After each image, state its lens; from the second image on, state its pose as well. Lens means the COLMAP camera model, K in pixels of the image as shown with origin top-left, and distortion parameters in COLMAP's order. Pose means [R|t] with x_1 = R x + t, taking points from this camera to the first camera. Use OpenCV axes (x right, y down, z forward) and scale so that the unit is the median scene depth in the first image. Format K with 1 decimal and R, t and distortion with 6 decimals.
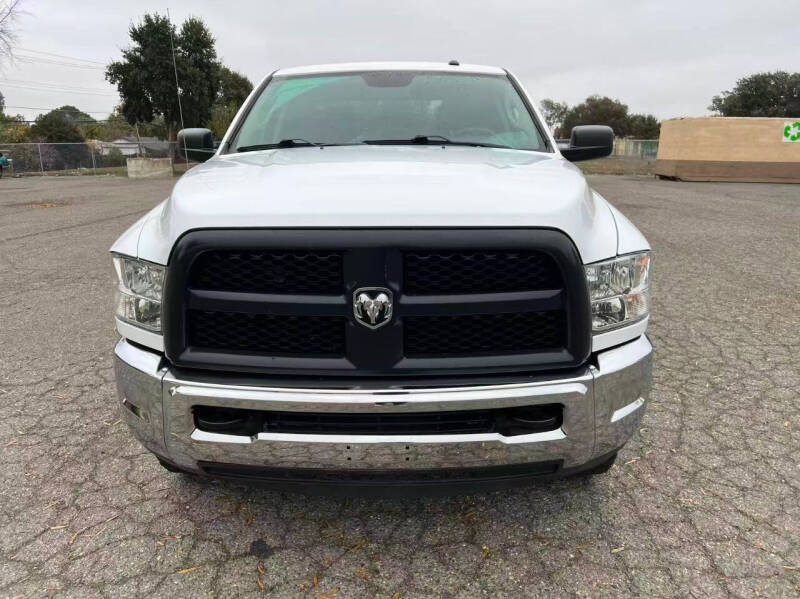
lens RADIAL K [[599.4, 0, 396.2], [0, 599.4, 303.6], [0, 0, 1]] dist [0.056870, -0.058160]
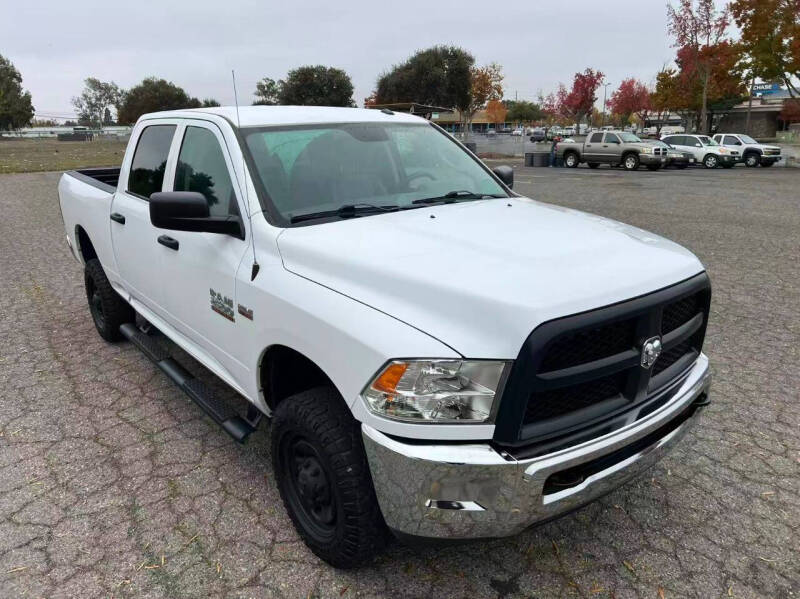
lens RADIAL K [[599.4, 0, 396.9], [0, 599.4, 306.1], [0, 0, 1]] dist [0.056870, -0.058160]
pose [[0.775797, -0.191003, 0.601379, -0.764843], [0.172098, 0.981000, 0.089562, -0.187982], [-0.607060, 0.034014, 0.793928, 0.178078]]
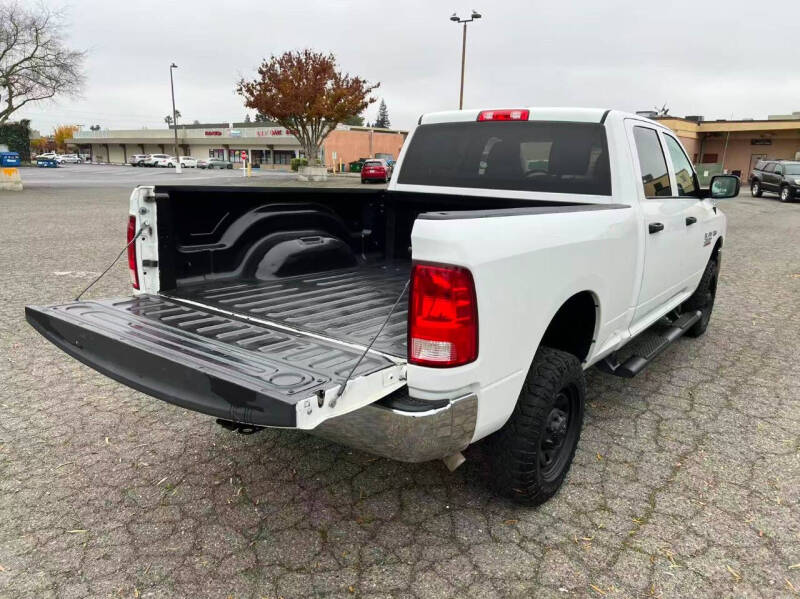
lens RADIAL K [[599.4, 0, 399.7], [0, 599.4, 295.6], [0, 0, 1]] dist [0.056870, -0.058160]
pose [[-0.814743, -0.147171, 0.560834, -0.669877], [0.120505, 0.903152, 0.412061, -0.865165], [-0.567161, 0.403307, -0.718102, 3.111763]]
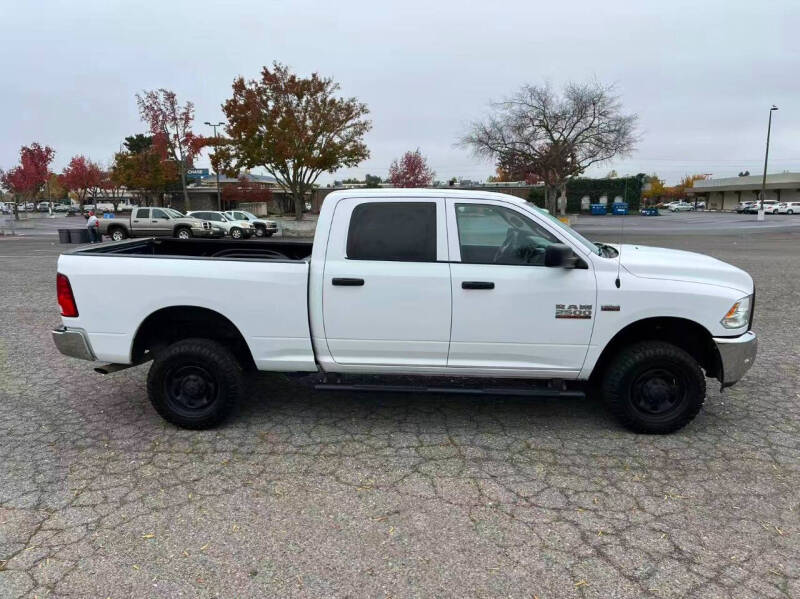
lens RADIAL K [[599.4, 0, 400.3], [0, 599.4, 296.0], [0, 0, 1]] dist [0.056870, -0.058160]
pose [[0.016429, -0.159573, 0.987049, -2.027538], [0.251662, 0.956062, 0.150375, -0.563522], [-0.967676, 0.245932, 0.055865, 1.552183]]
